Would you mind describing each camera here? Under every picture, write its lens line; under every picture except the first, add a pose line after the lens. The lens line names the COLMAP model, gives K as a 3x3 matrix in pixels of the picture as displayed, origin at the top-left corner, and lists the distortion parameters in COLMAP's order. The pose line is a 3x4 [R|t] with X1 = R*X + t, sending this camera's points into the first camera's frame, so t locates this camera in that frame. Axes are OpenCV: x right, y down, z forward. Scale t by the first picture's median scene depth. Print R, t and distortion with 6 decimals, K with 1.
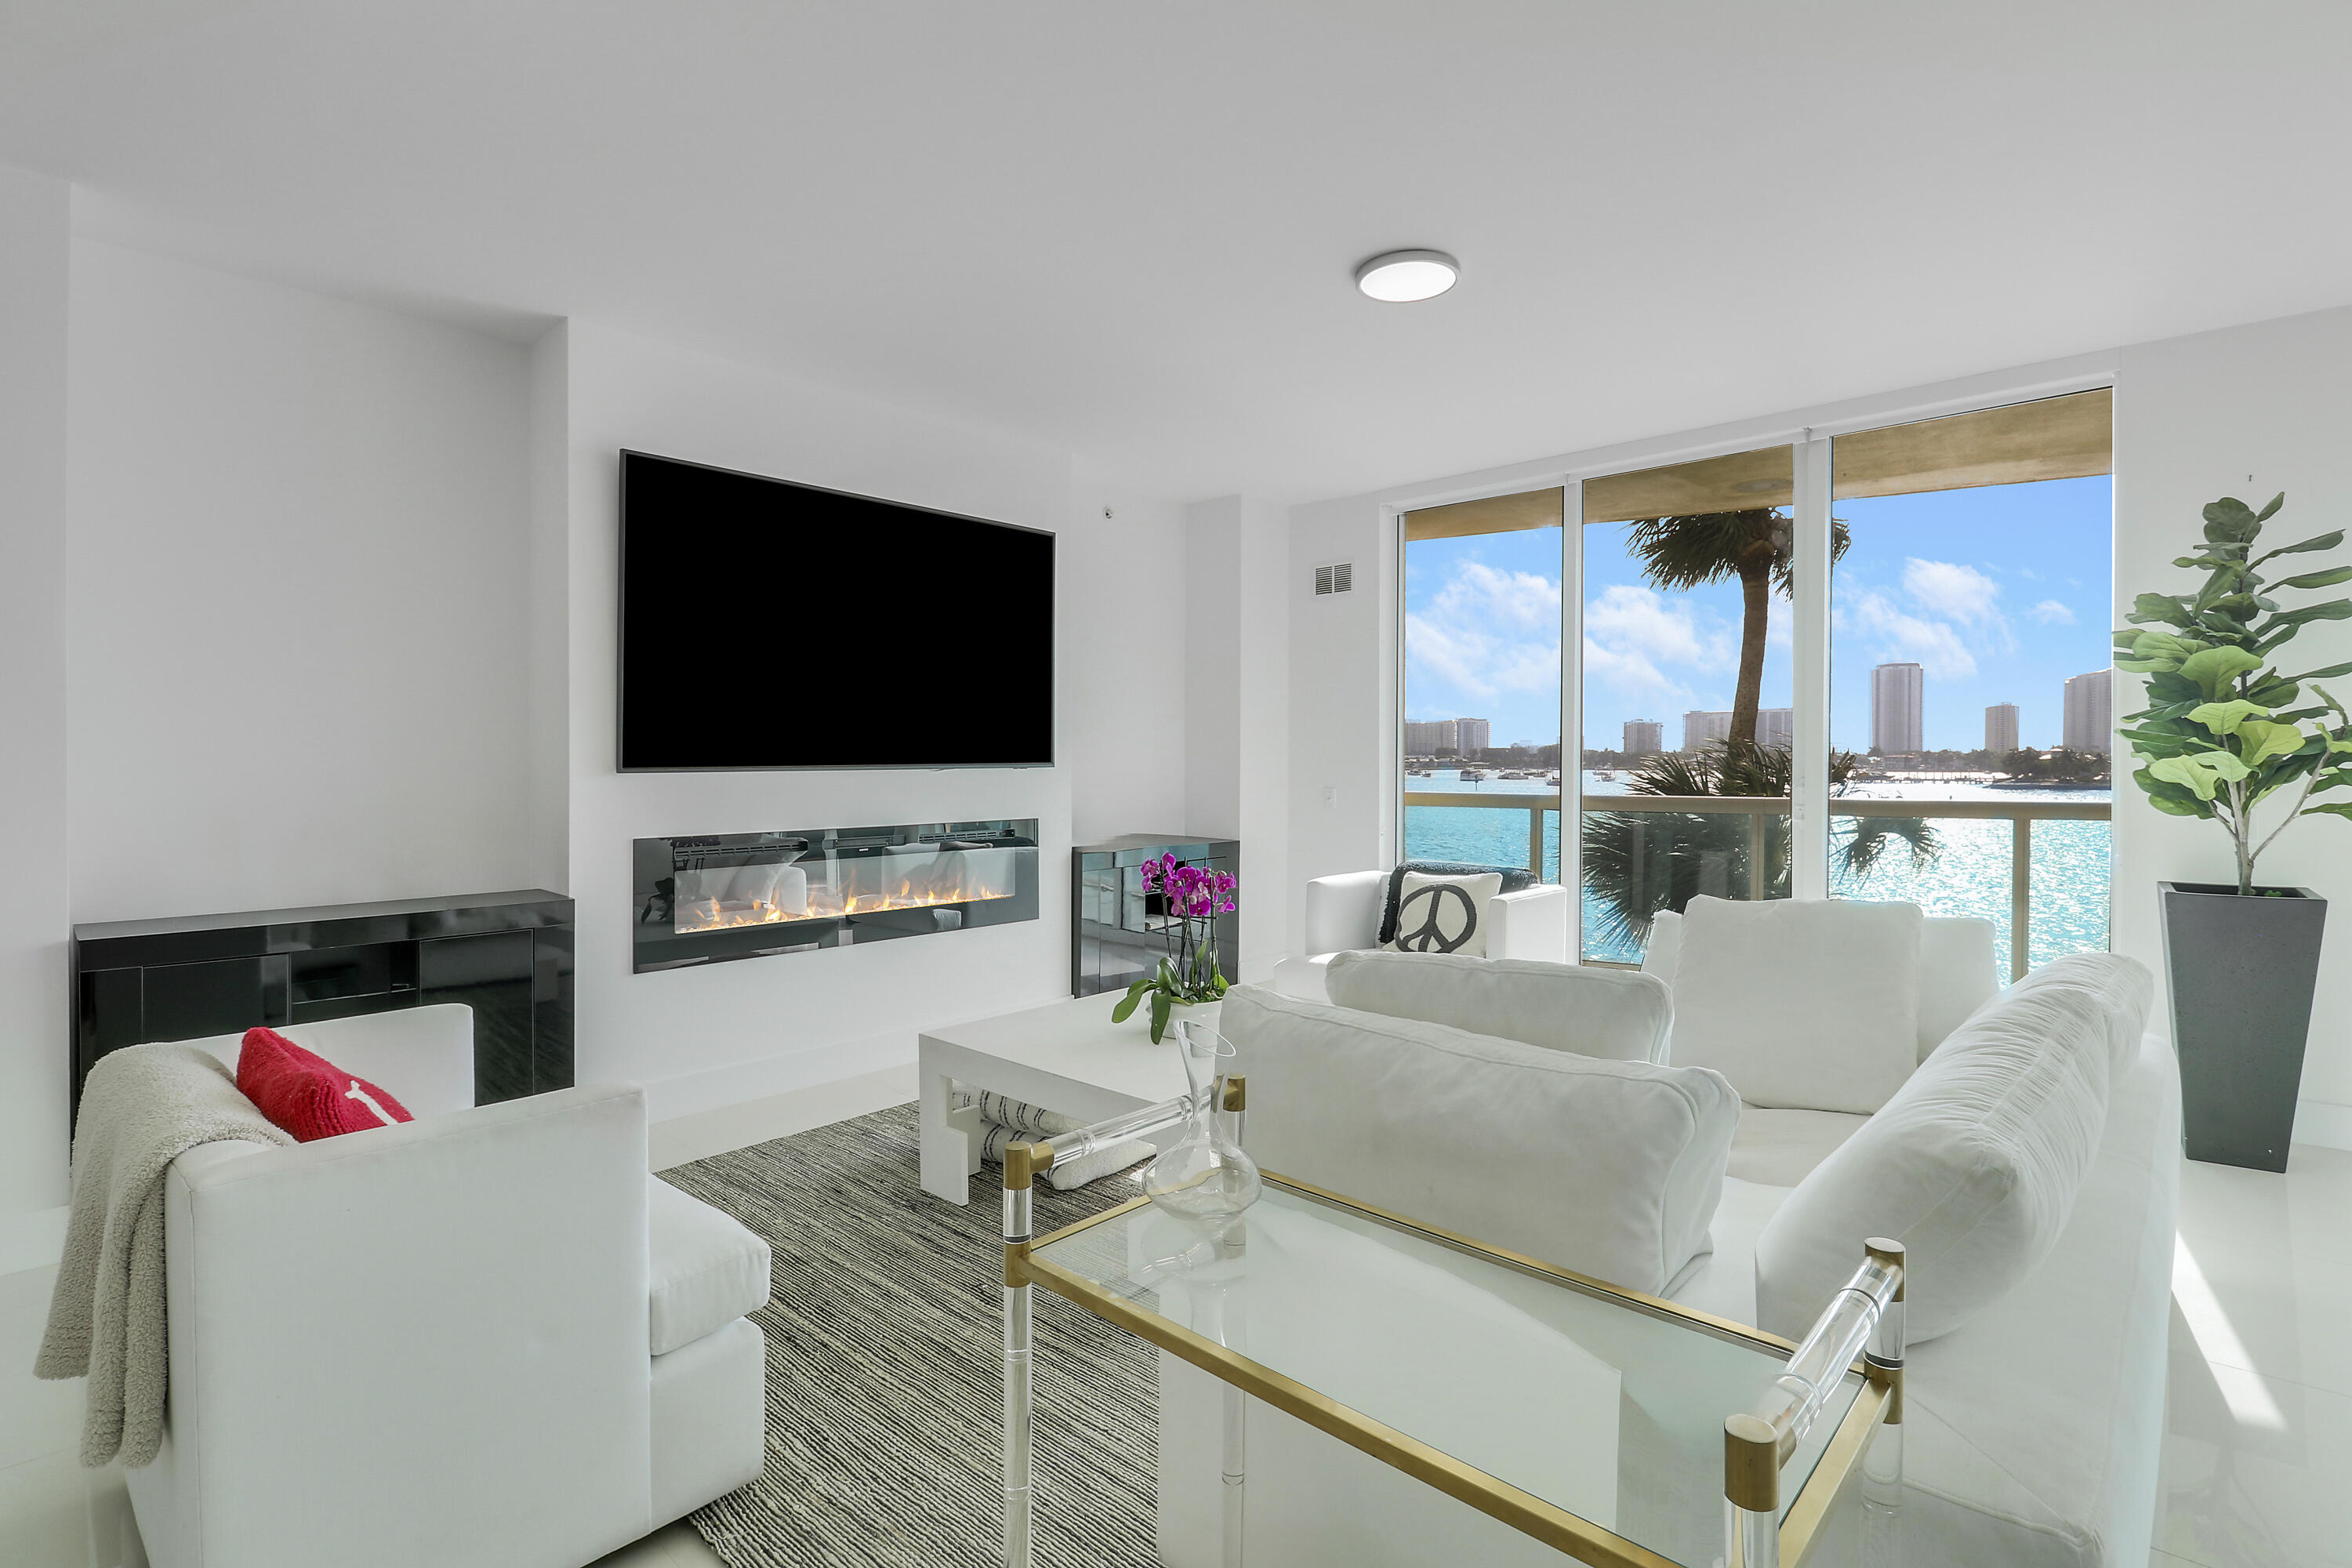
lens RADIAL K [[1119.4, 0, 1163.4], [0, 1119.4, 779.7], [0, 0, 1]] dist [0.001164, -0.009633]
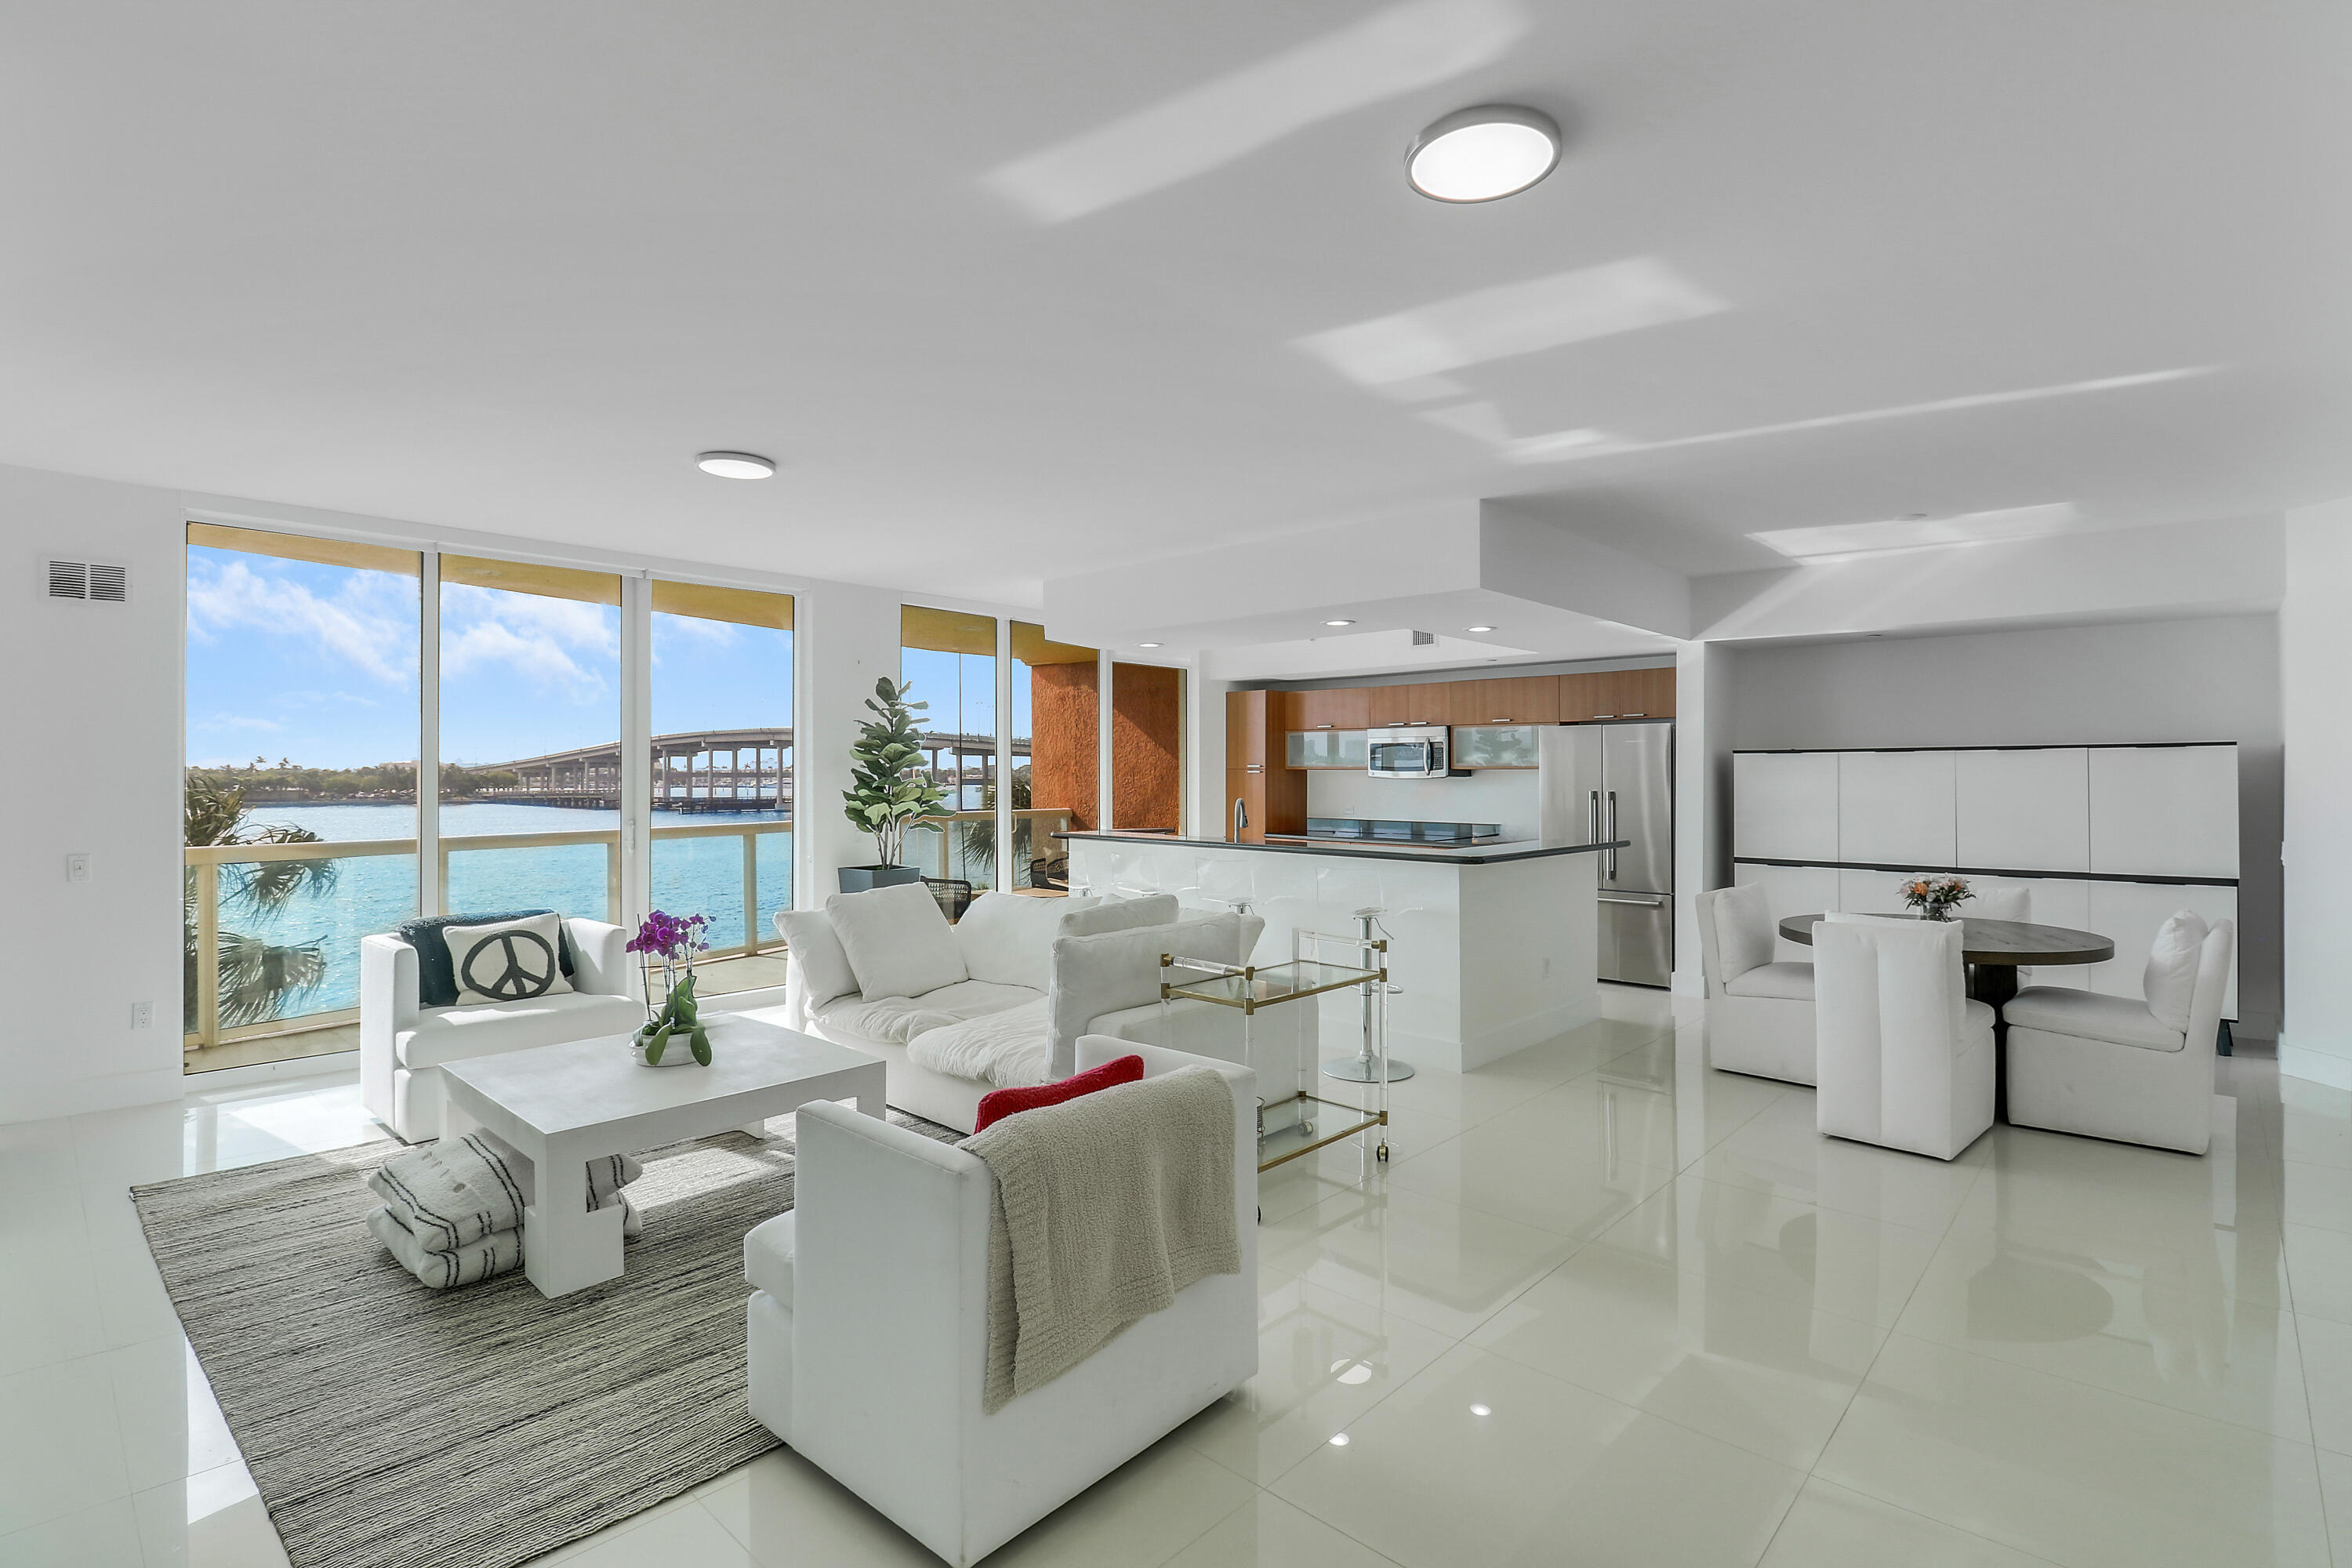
lens RADIAL K [[1119.4, 0, 1172.4], [0, 1119.4, 784.8], [0, 0, 1]] dist [0.001164, -0.009633]
pose [[-0.000968, -0.009294, 0.999956, -0.960142], [0.019687, 0.999763, 0.009311, -0.053705], [-0.999806, 0.019695, -0.000784, 0.387450]]
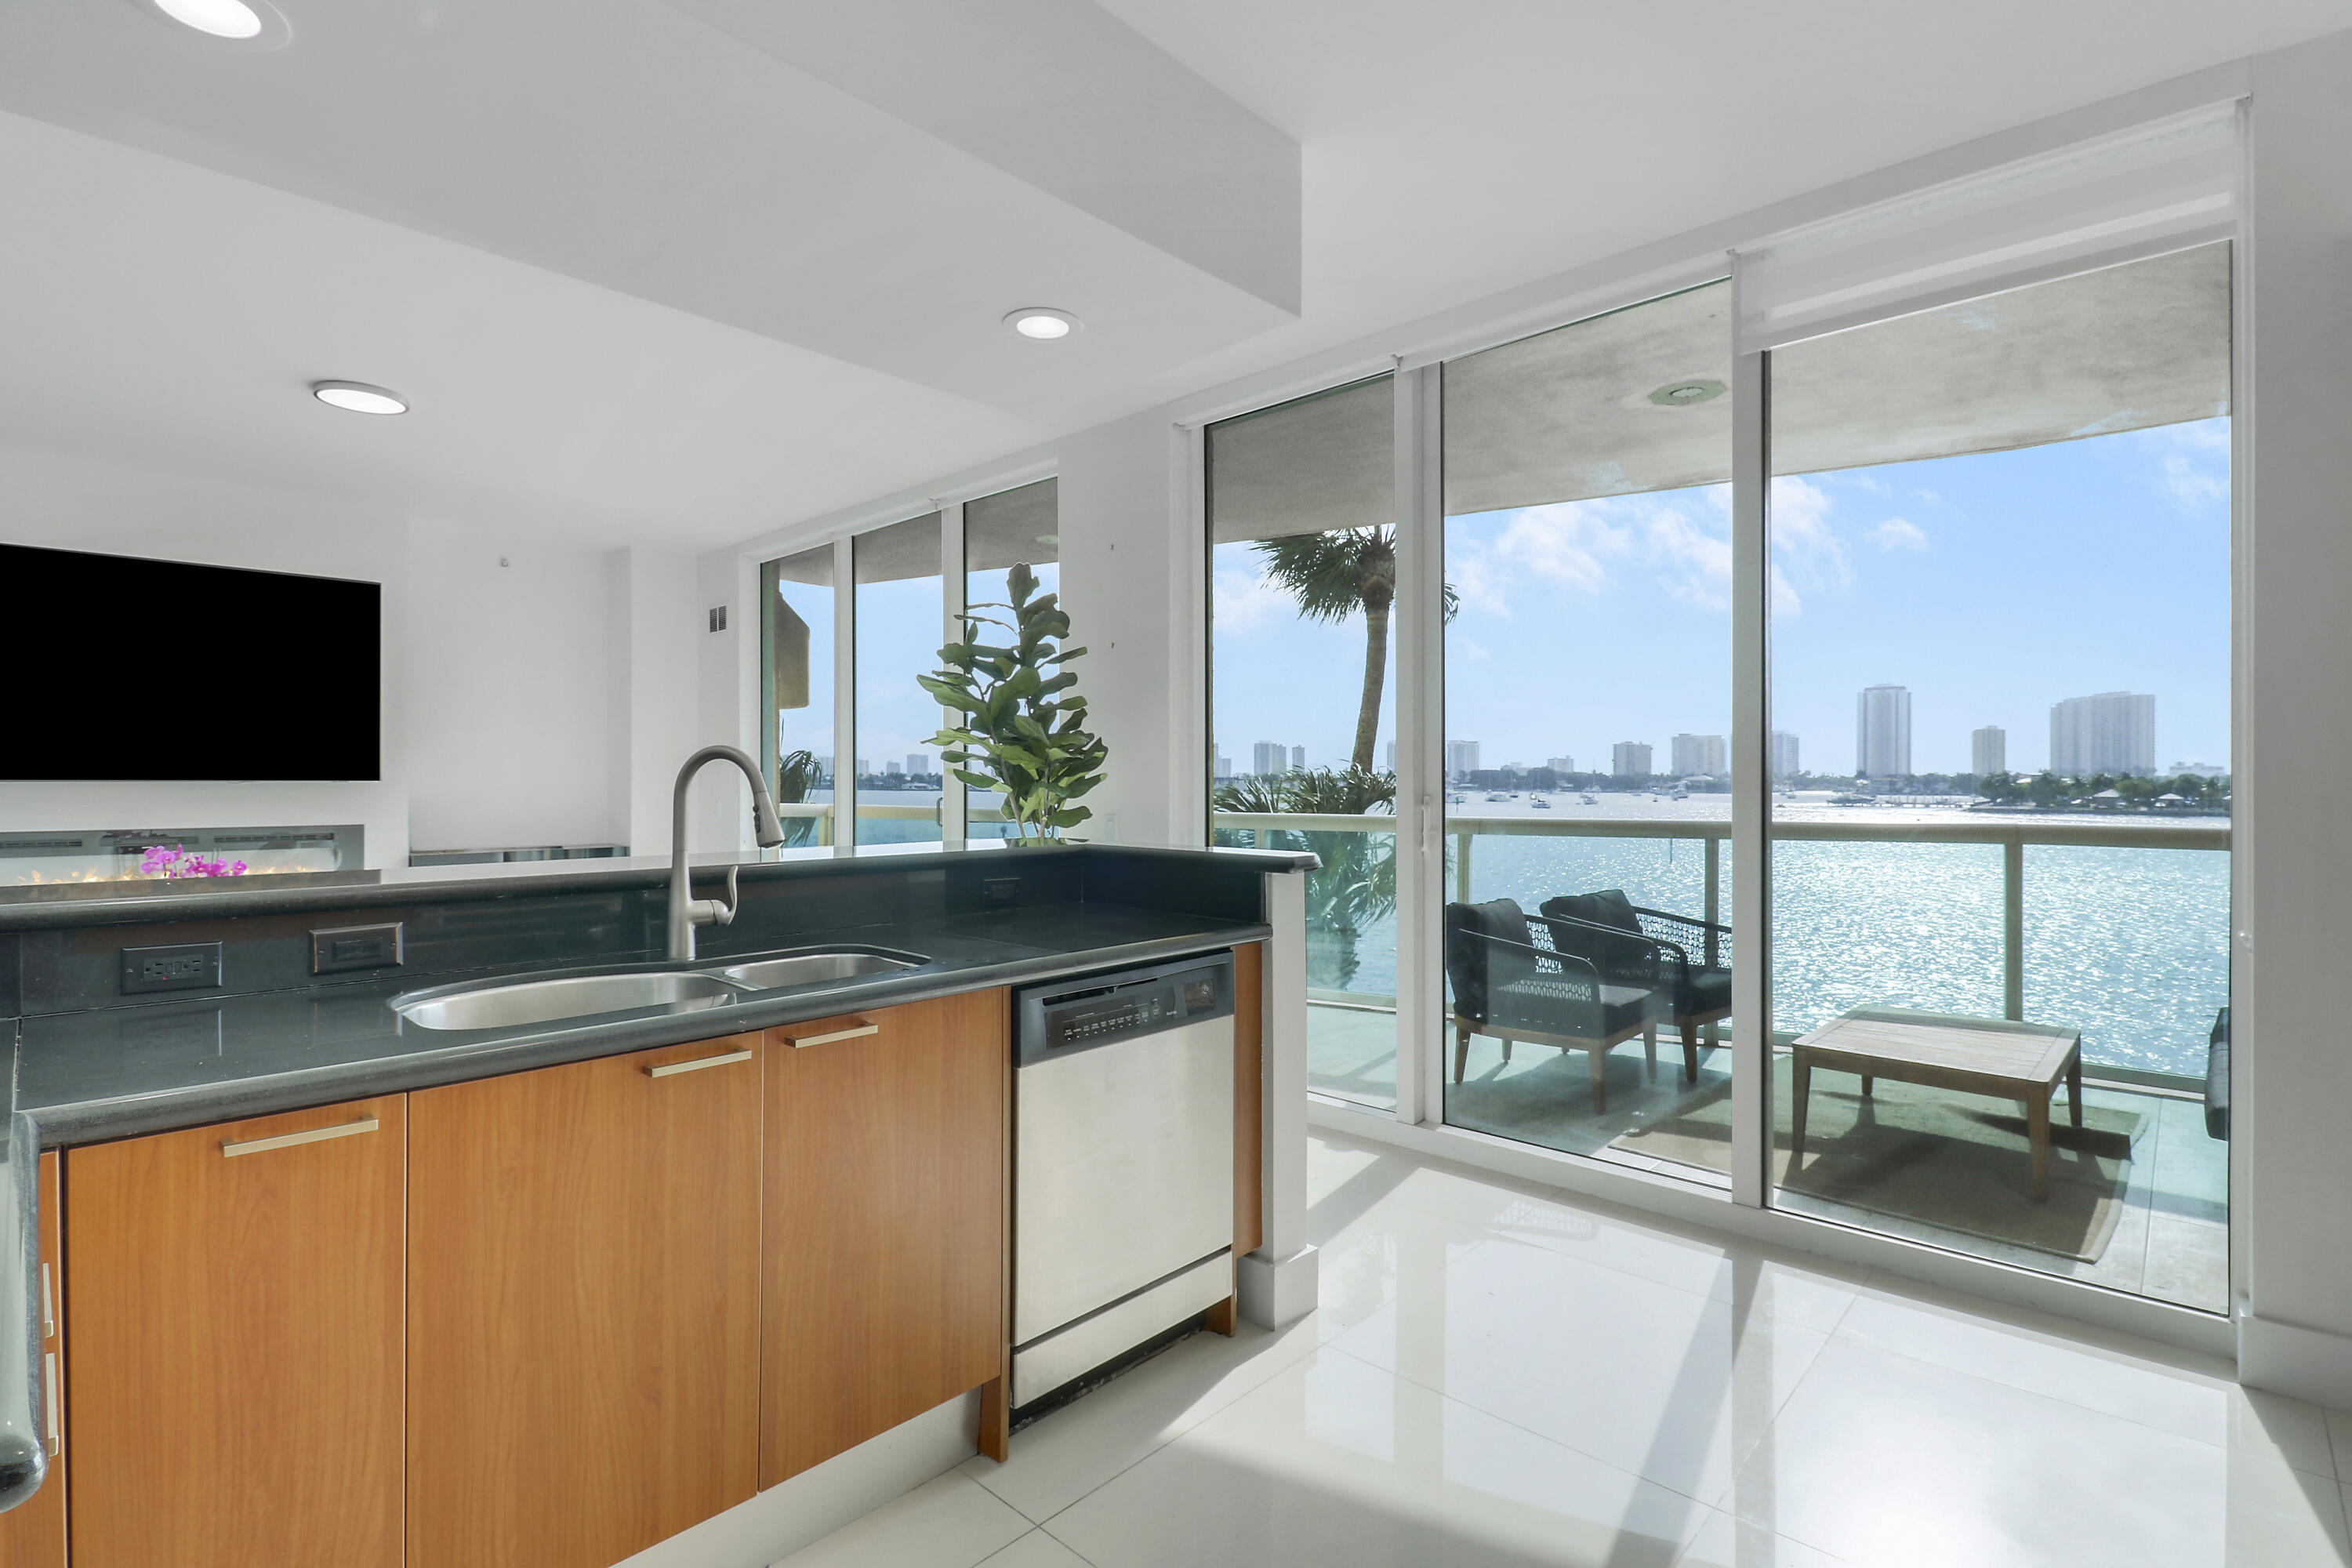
lens RADIAL K [[1119.4, 0, 1179.3], [0, 1119.4, 781.5], [0, 0, 1]] dist [0.001164, -0.009633]
pose [[0.999968, 0.003188, -0.007316, 0.981999], [-0.003315, 0.999843, -0.017425, 0.008175], [0.007260, 0.017449, 0.999821, -0.202202]]
